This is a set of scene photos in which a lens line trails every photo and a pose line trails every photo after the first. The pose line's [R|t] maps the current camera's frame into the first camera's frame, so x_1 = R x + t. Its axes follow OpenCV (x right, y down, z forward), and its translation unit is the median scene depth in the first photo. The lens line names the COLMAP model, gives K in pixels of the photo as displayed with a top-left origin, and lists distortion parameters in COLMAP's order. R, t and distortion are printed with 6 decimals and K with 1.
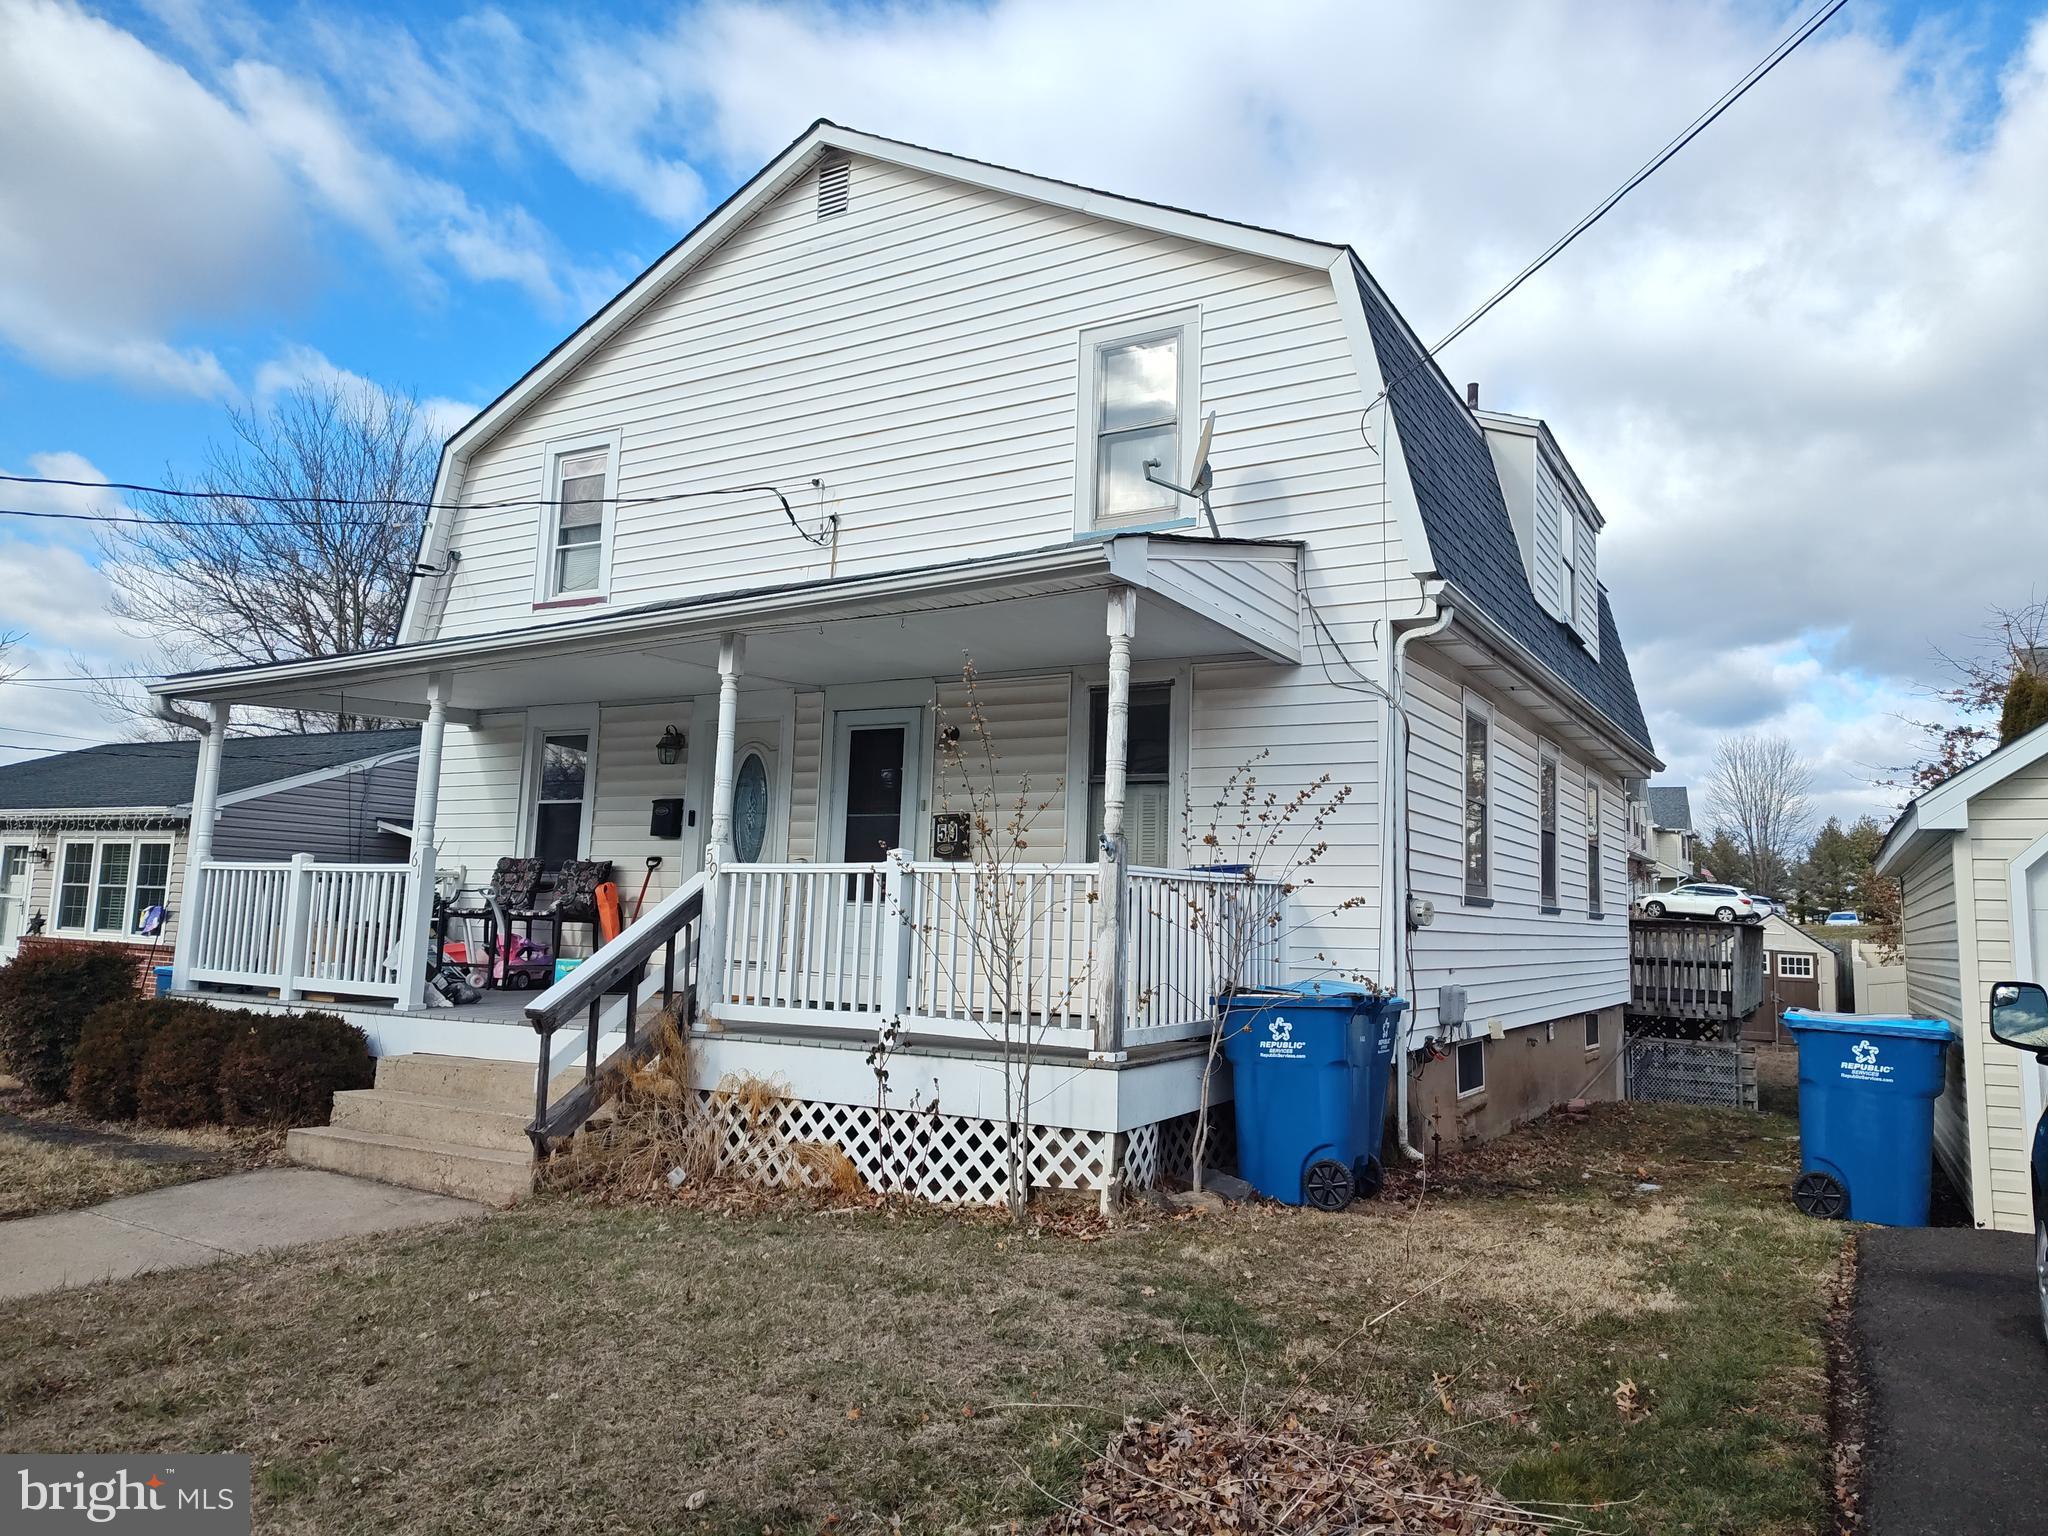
lens RADIAL K [[1365.3, 0, 1054.4], [0, 1365.3, 753.4], [0, 0, 1]] dist [0.034766, -0.040438]
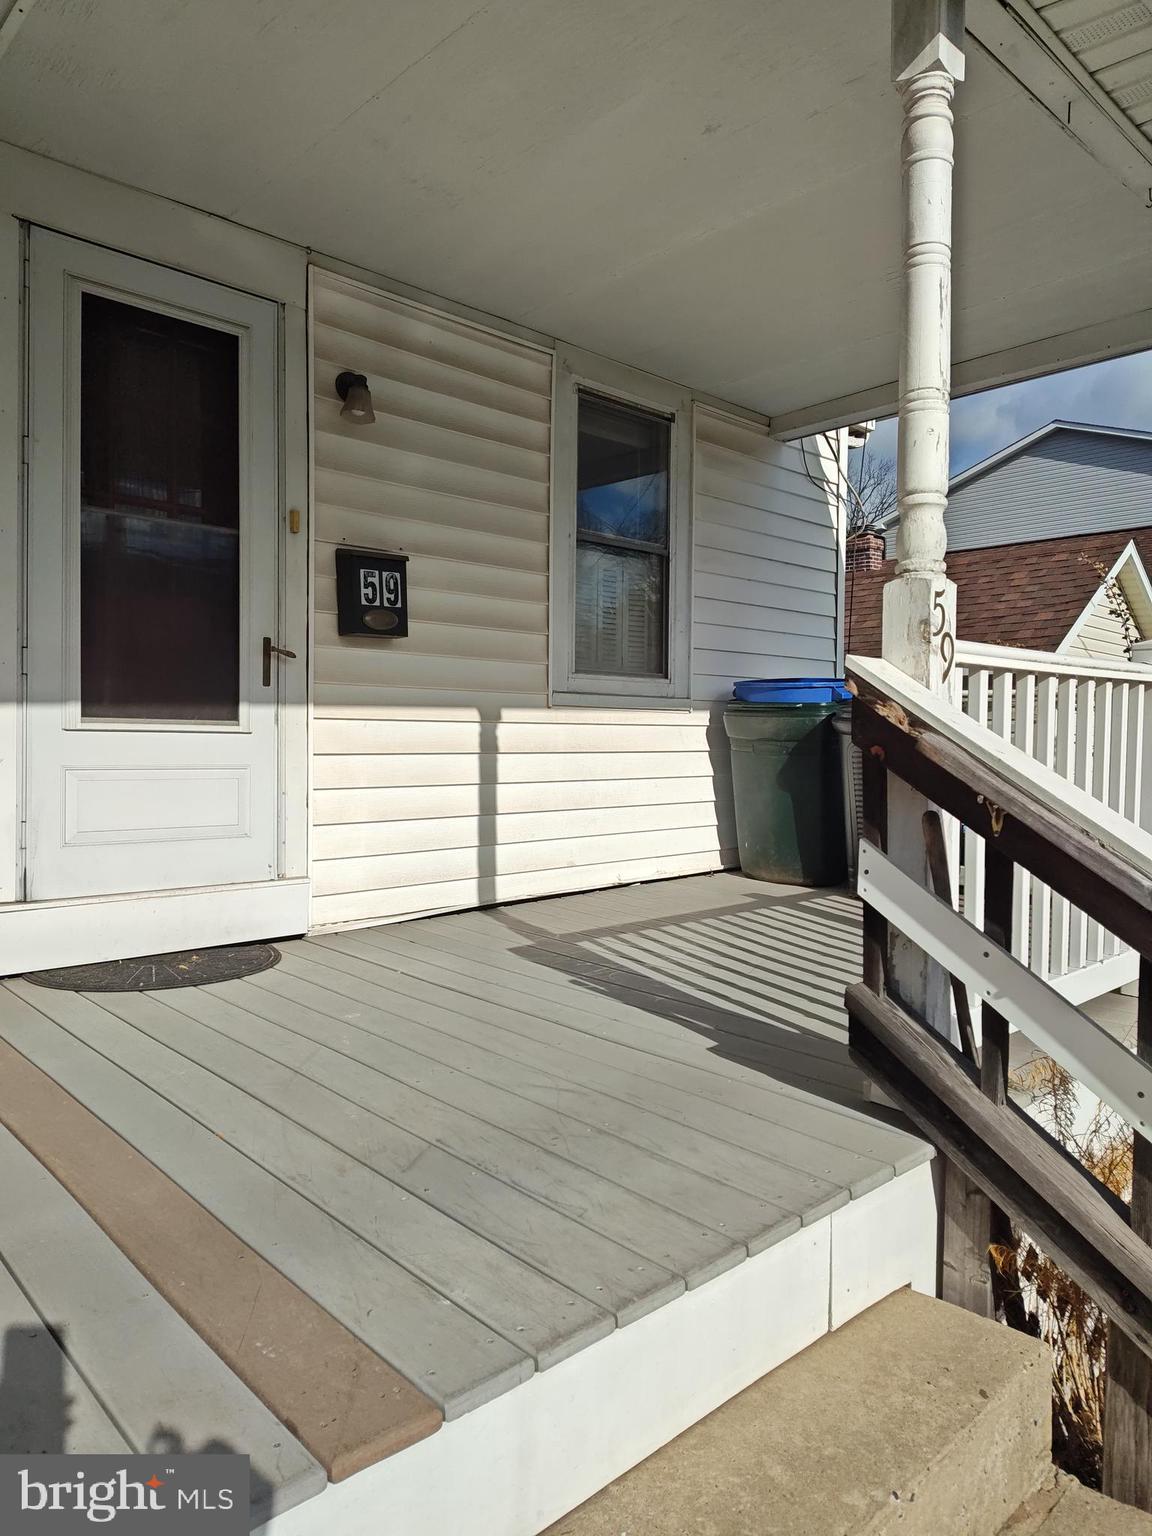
lens RADIAL K [[1024.0, 0, 573.4], [0, 1024.0, 763.8], [0, 0, 1]] dist [0.034766, -0.040438]
pose [[0.298865, -0.050134, 0.952977, -0.519565], [-0.115698, 0.989349, 0.088332, 0.098901], [-0.947256, -0.136657, 0.289882, 0.992596]]
